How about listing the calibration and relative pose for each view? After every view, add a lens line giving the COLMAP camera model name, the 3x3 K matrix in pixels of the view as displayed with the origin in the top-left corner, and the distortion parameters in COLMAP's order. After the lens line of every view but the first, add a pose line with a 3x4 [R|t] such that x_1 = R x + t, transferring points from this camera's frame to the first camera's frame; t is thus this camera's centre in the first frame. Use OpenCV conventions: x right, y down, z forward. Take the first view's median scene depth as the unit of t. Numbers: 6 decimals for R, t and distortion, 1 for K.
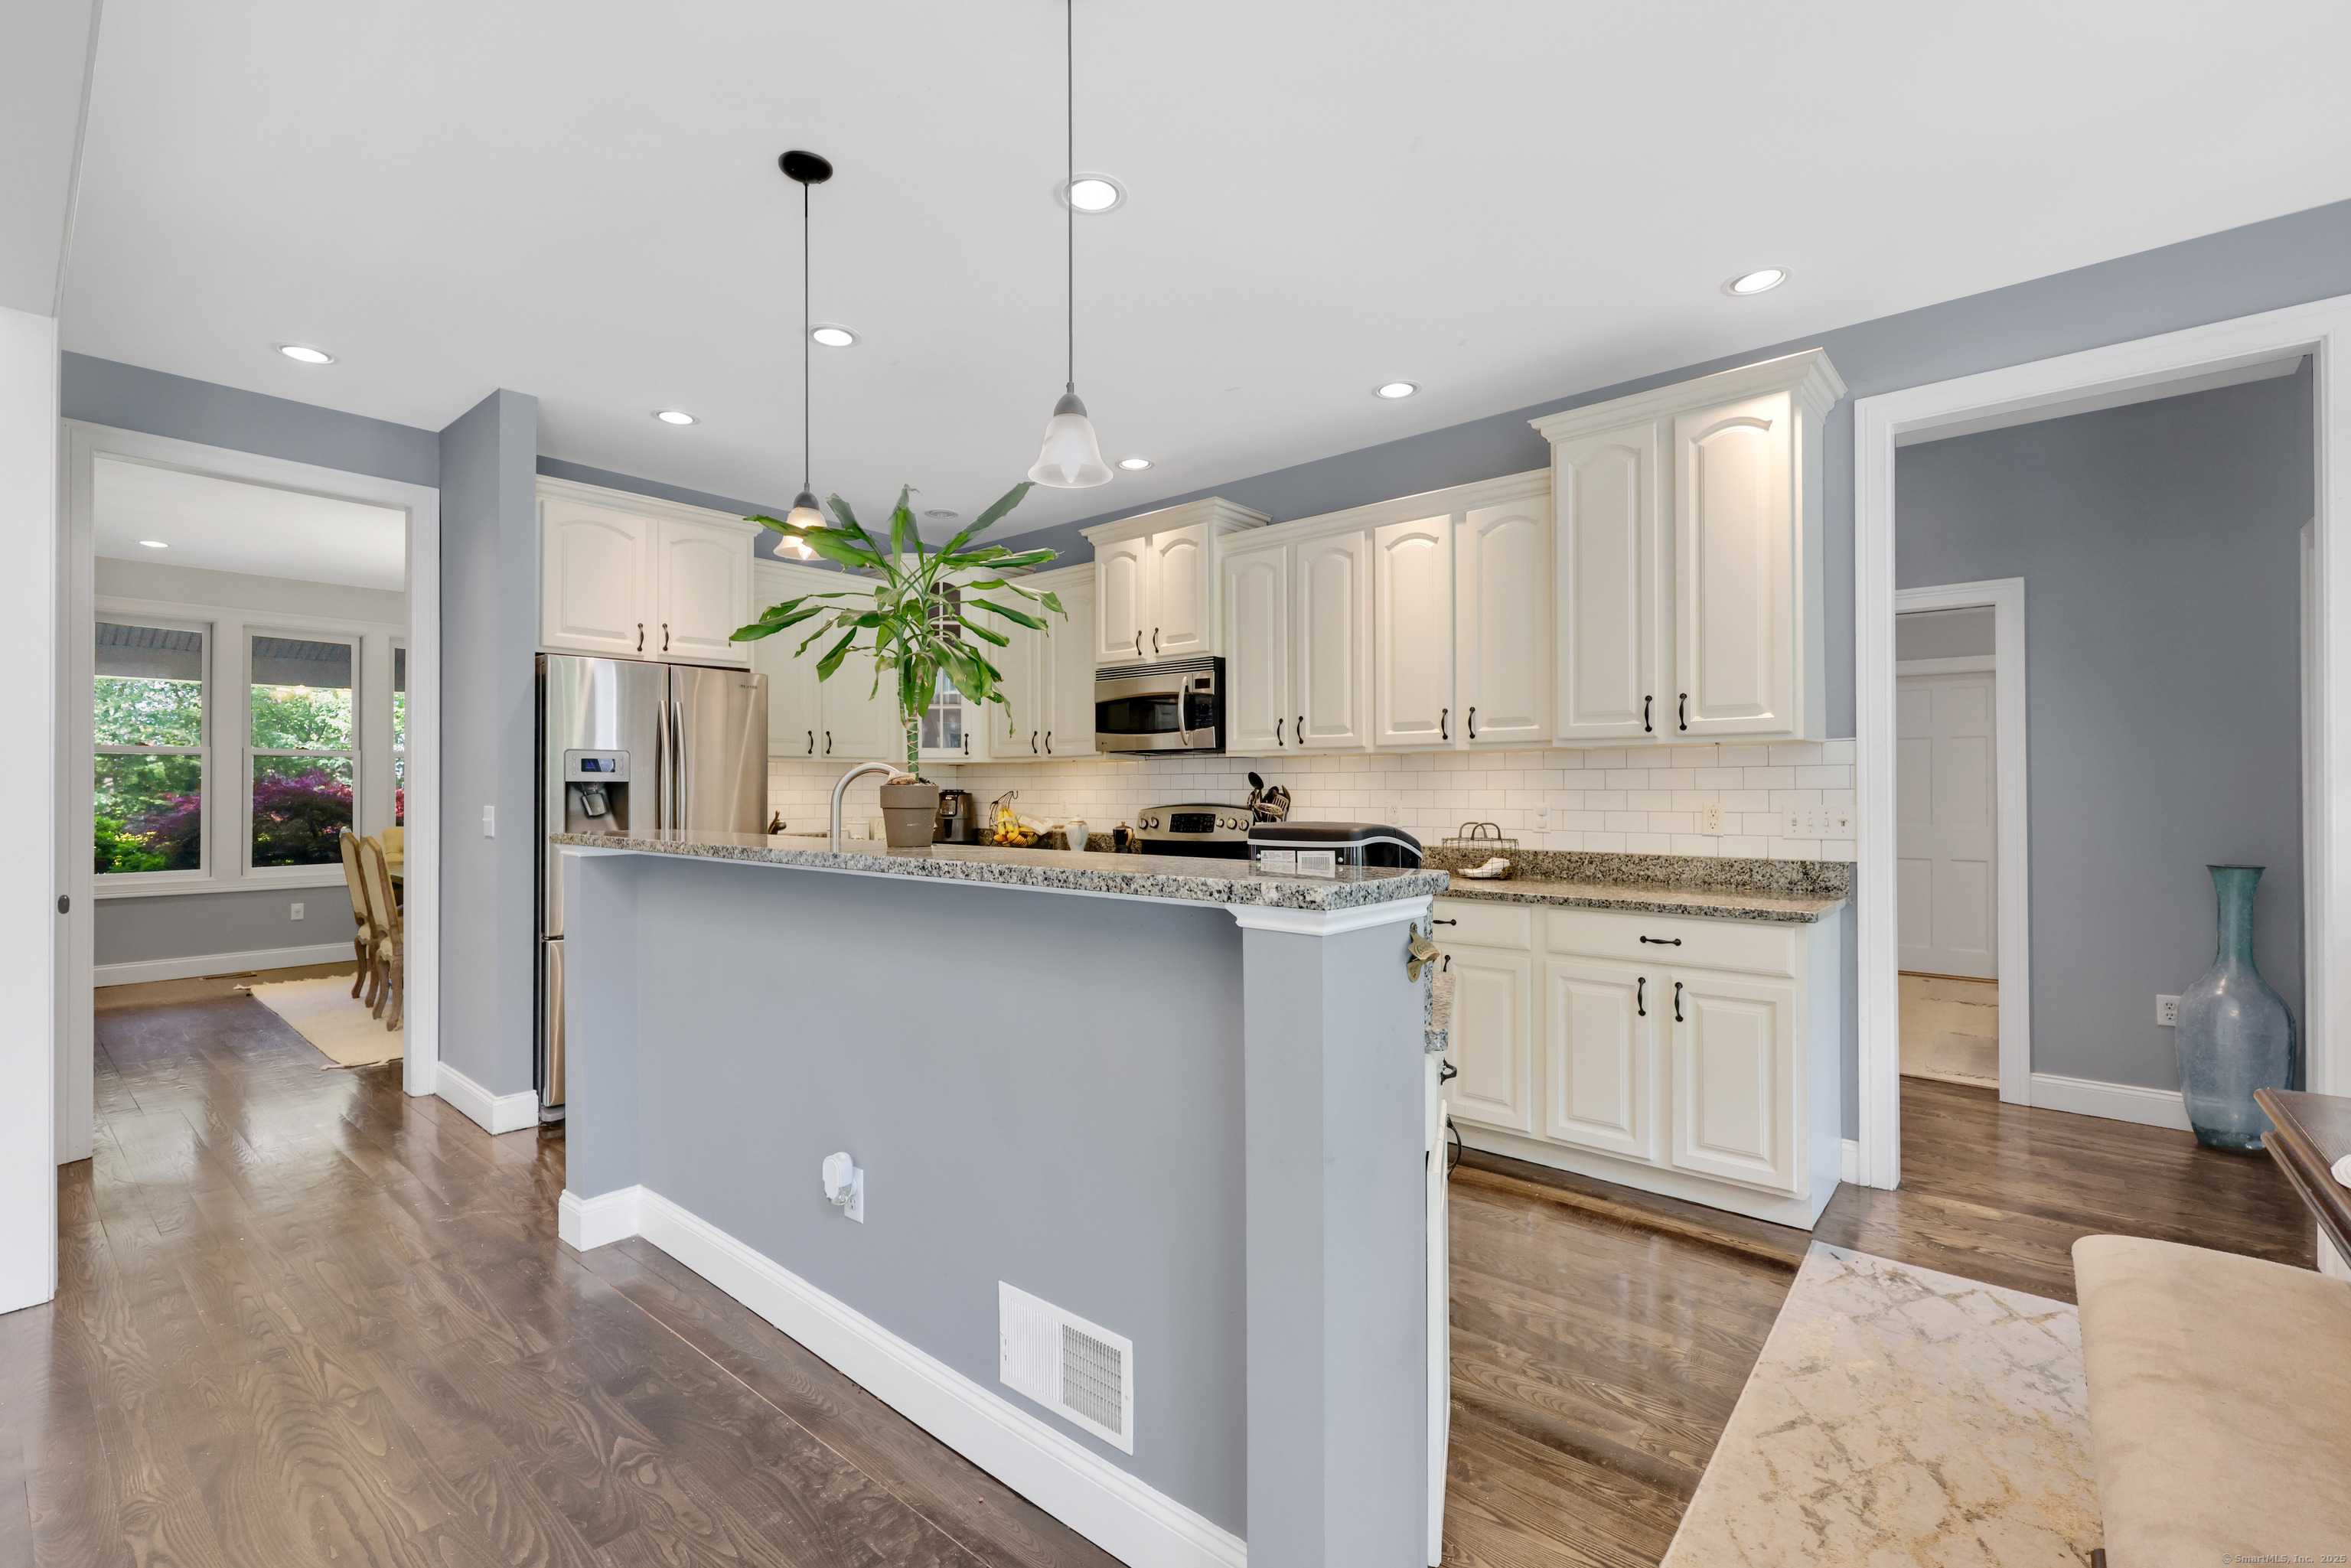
lens RADIAL K [[1003.5, 0, 1179.7], [0, 1003.5, 788.0], [0, 0, 1]] dist [-0.002343, -0.000089]
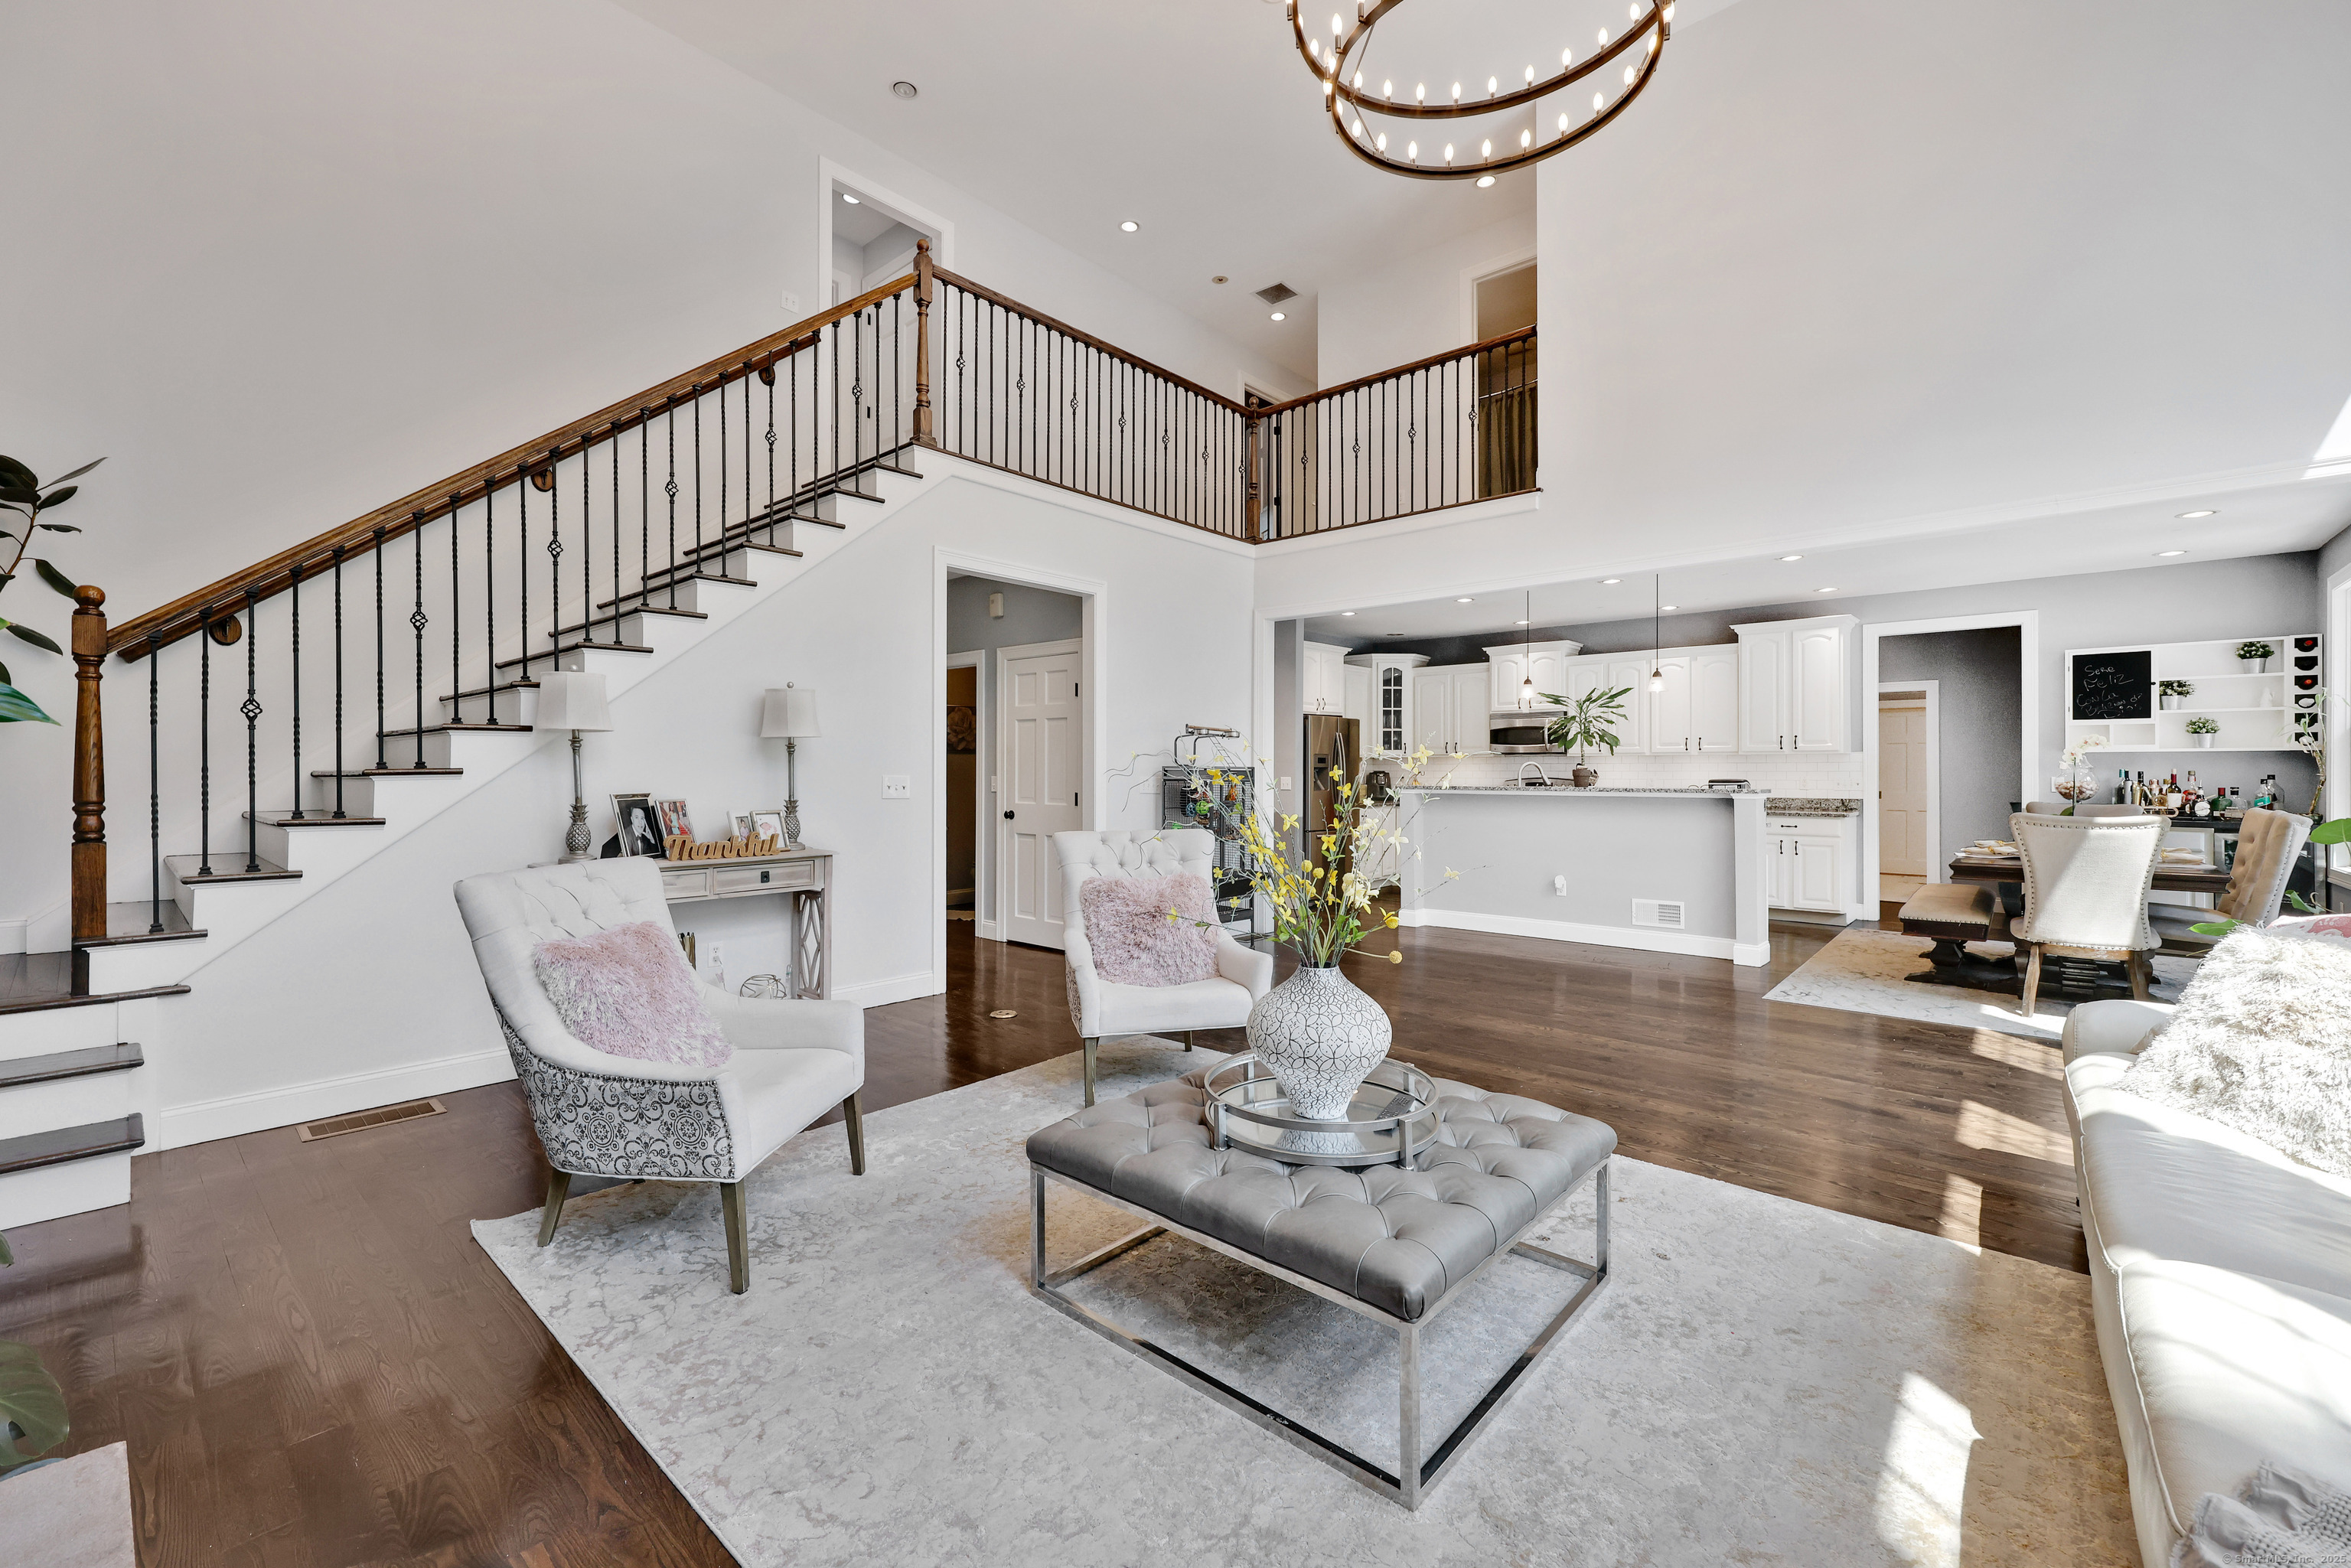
lens RADIAL K [[956.6, 0, 1171.3], [0, 956.6, 772.6], [0, 0, 1]] dist [0.001492, 0.000058]
pose [[0.999464, 0.000648, -0.032736, -0.890806], [-0.000500, 0.999990, 0.004523, -0.004990], [0.032739, -0.004504, 0.999454, -1.324927]]
